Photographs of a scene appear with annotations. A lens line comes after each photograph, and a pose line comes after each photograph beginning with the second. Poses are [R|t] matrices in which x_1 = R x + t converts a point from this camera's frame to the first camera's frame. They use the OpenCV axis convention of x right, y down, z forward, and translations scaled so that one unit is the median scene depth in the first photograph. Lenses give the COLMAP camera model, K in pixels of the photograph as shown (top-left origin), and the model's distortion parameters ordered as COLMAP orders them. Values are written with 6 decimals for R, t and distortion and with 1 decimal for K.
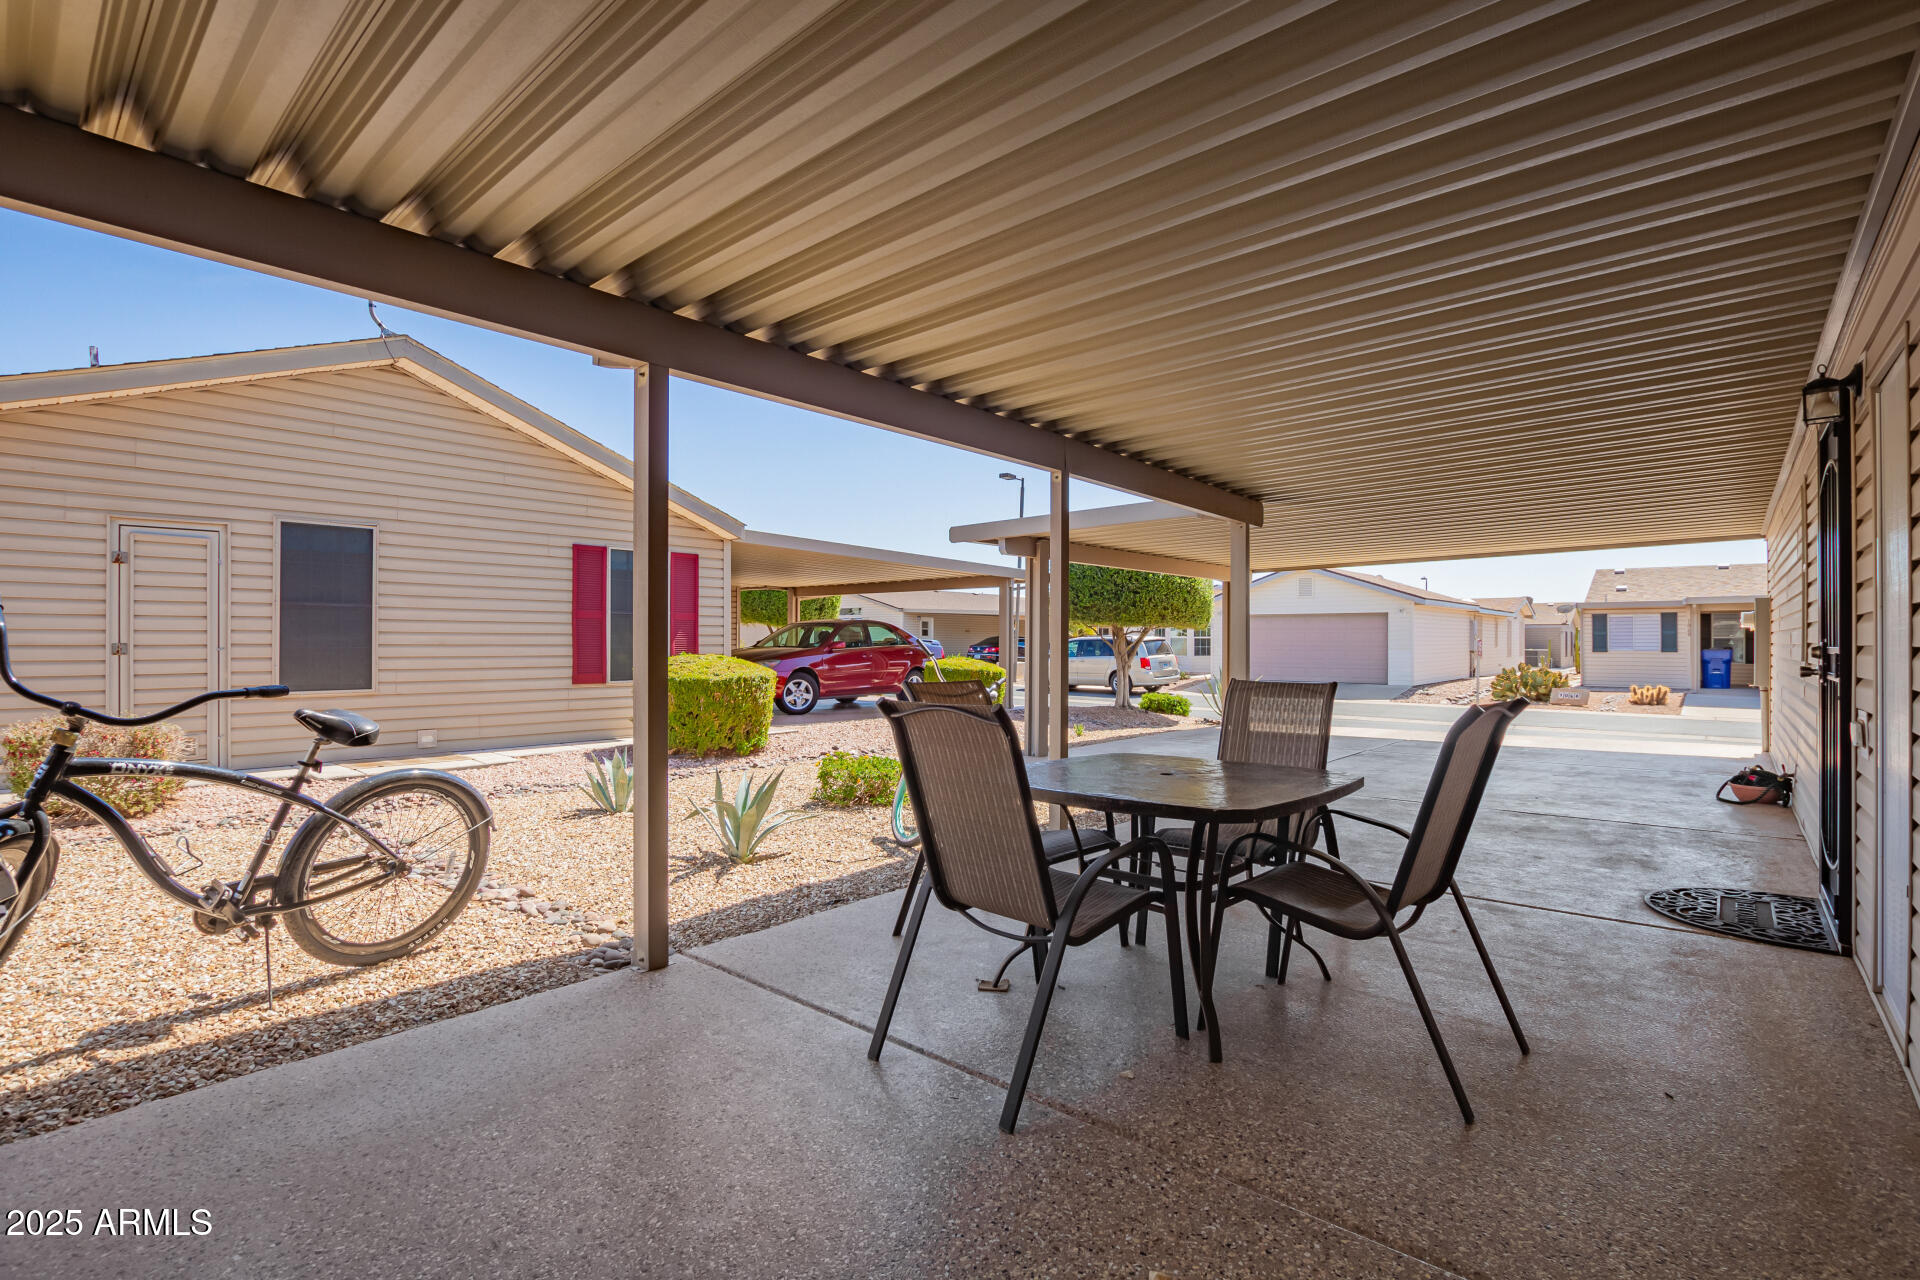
lens RADIAL K [[893.7, 0, 971.7], [0, 893.7, 643.0], [0, 0, 1]] dist [-0.002004, -0.000429]
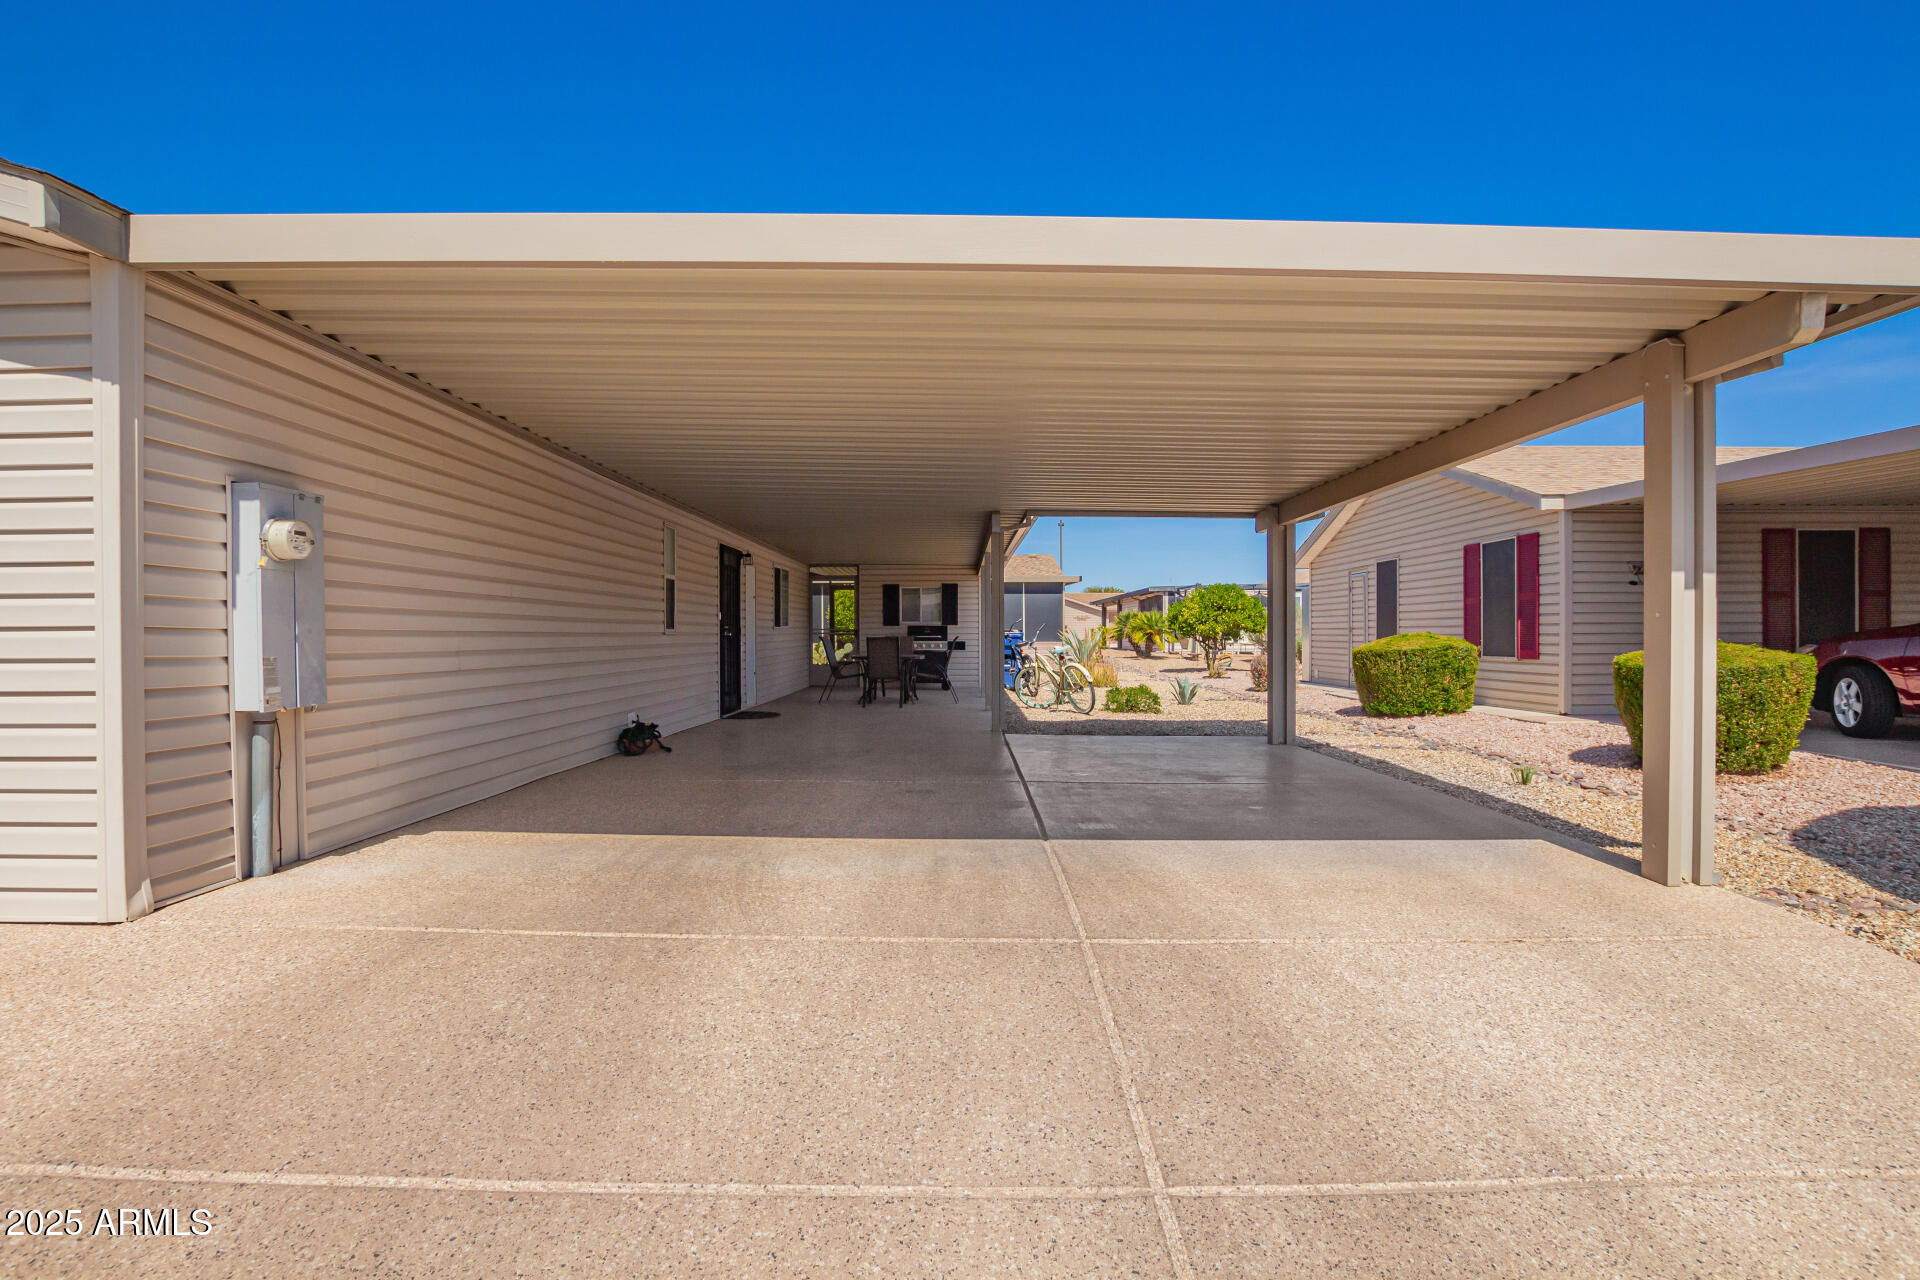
lens RADIAL K [[890.8, 0, 960.0], [0, 890.8, 640.0], [0, 0, 1]] dist [-0.027542, 0.000206]
pose [[-0.770911, 0.008824, -0.636882, 0.867000], [0.004610, 0.999955, 0.008275, 0.007022], [0.636926, 0.003444, -0.770917, 1.481057]]
